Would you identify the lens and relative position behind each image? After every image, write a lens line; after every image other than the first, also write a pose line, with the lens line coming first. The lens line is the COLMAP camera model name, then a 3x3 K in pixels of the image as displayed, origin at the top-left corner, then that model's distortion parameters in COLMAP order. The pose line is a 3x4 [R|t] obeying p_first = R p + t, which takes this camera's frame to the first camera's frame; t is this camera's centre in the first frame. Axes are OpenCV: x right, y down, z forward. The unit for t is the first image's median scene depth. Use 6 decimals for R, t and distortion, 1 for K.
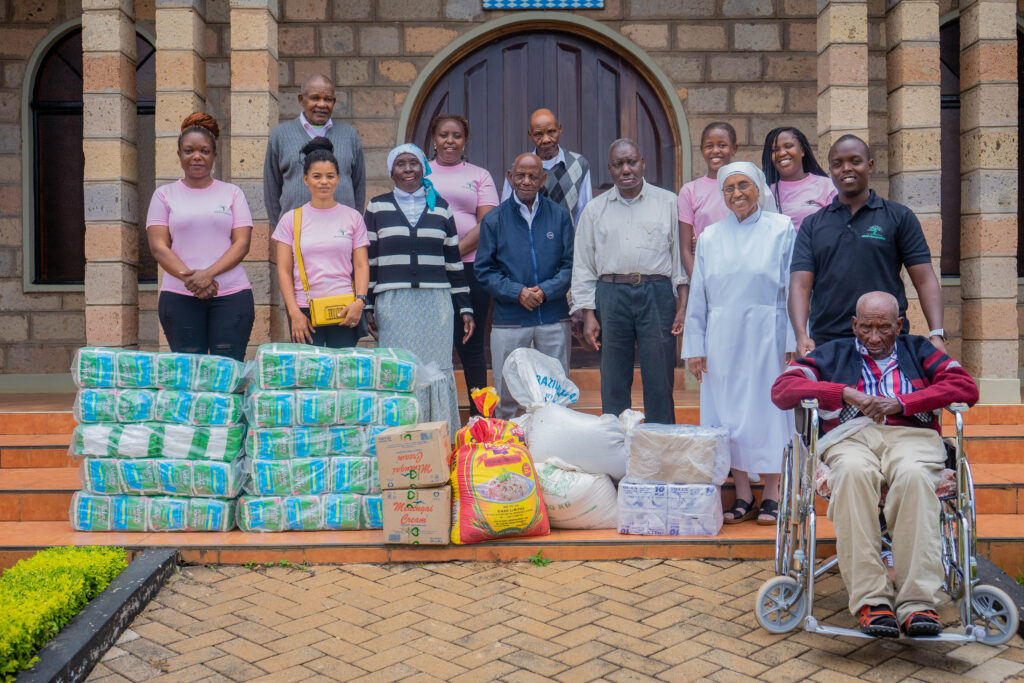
lens RADIAL K [[1313.7, 0, 516.7], [0, 1313.7, 340.2], [0, 0, 1]] dist [0.033902, 0.000000]
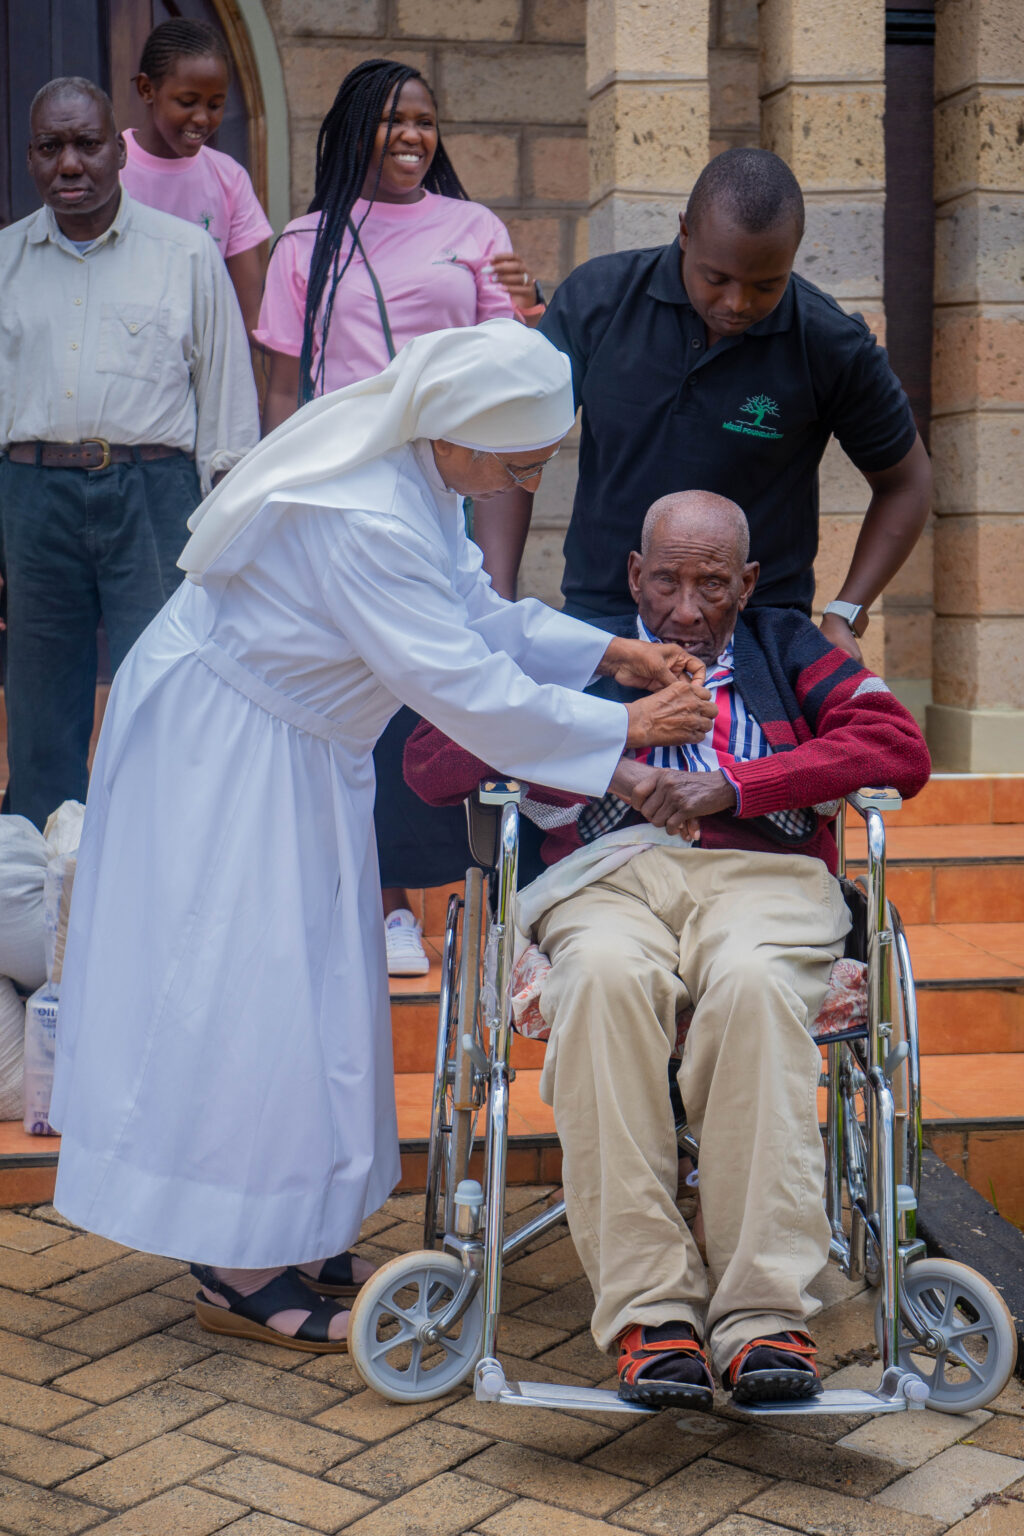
lens RADIAL K [[3118.2, 0, 517.5], [0, 3118.2, 767.5], [0, 0, 1]] dist [0.068843, 0.000000]
pose [[0.984635, -0.006645, 0.174497, 0.058881], [-0.002293, 0.998697, 0.050974, -0.003273], [-0.174609, -0.050591, 0.983337, 0.101153]]
